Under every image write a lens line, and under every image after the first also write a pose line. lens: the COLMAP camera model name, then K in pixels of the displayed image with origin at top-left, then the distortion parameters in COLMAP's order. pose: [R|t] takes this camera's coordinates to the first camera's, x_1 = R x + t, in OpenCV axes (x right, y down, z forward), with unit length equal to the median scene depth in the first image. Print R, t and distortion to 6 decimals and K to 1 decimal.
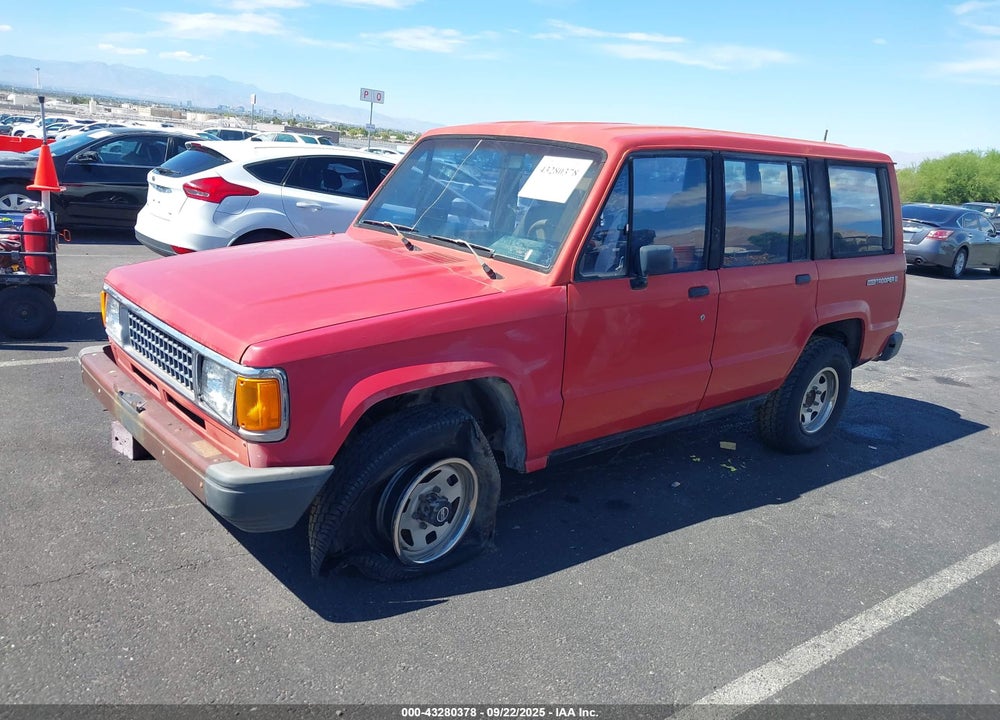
lens RADIAL K [[815.6, 0, 504.1], [0, 815.6, 353.2], [0, 0, 1]] dist [0.014896, -0.029134]
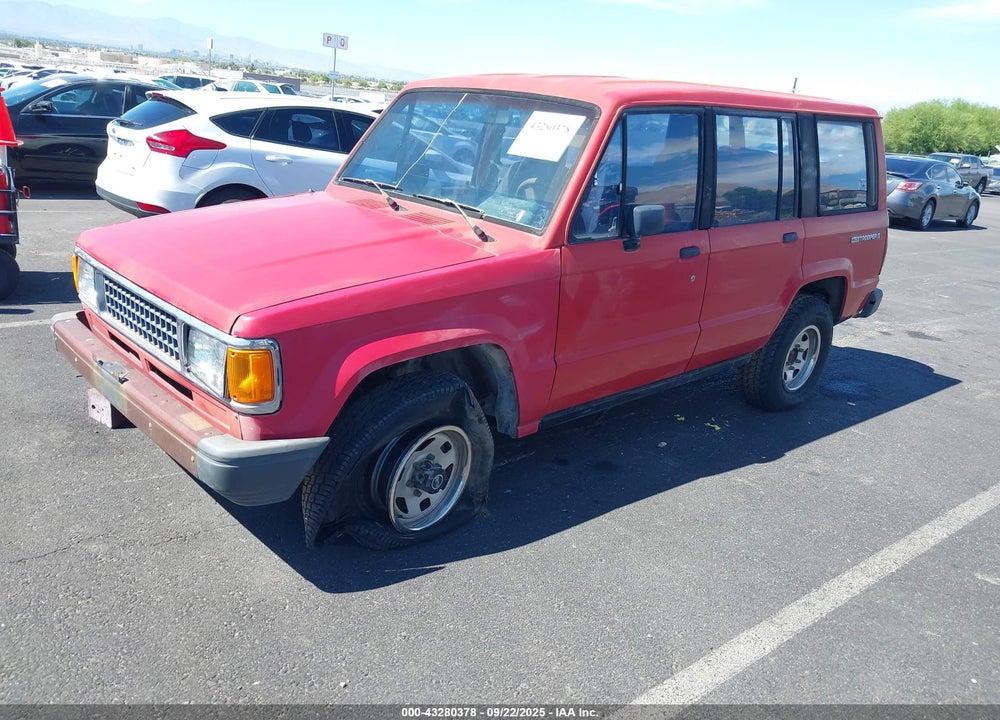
lens RADIAL K [[815.6, 0, 502.6], [0, 815.6, 364.1], [0, 0, 1]] dist [0.014896, -0.029134]
pose [[0.999181, -0.009698, 0.039278, -0.028745], [0.006852, 0.997385, 0.071952, -0.013733], [-0.039873, -0.071624, 0.996634, 0.018170]]
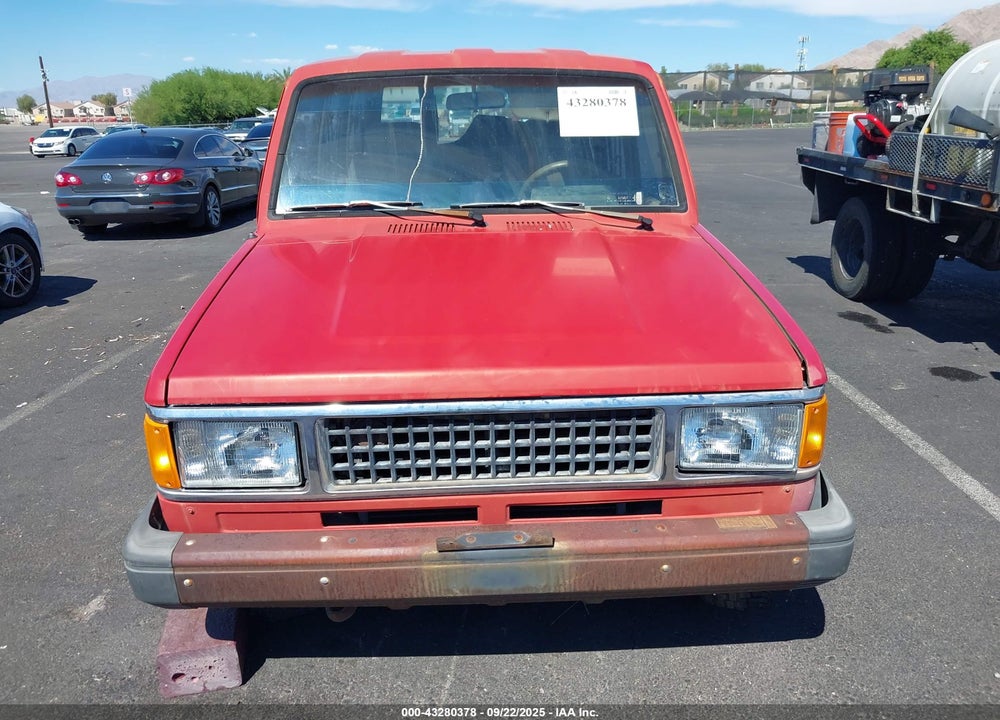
lens RADIAL K [[815.6, 0, 496.4], [0, 815.6, 354.0], [0, 0, 1]] dist [0.014896, -0.029134]
pose [[0.616304, -0.319661, 0.719712, -0.704253], [0.257756, 0.945452, 0.199203, -0.163605], [-0.744131, 0.062740, 0.665081, 0.486700]]
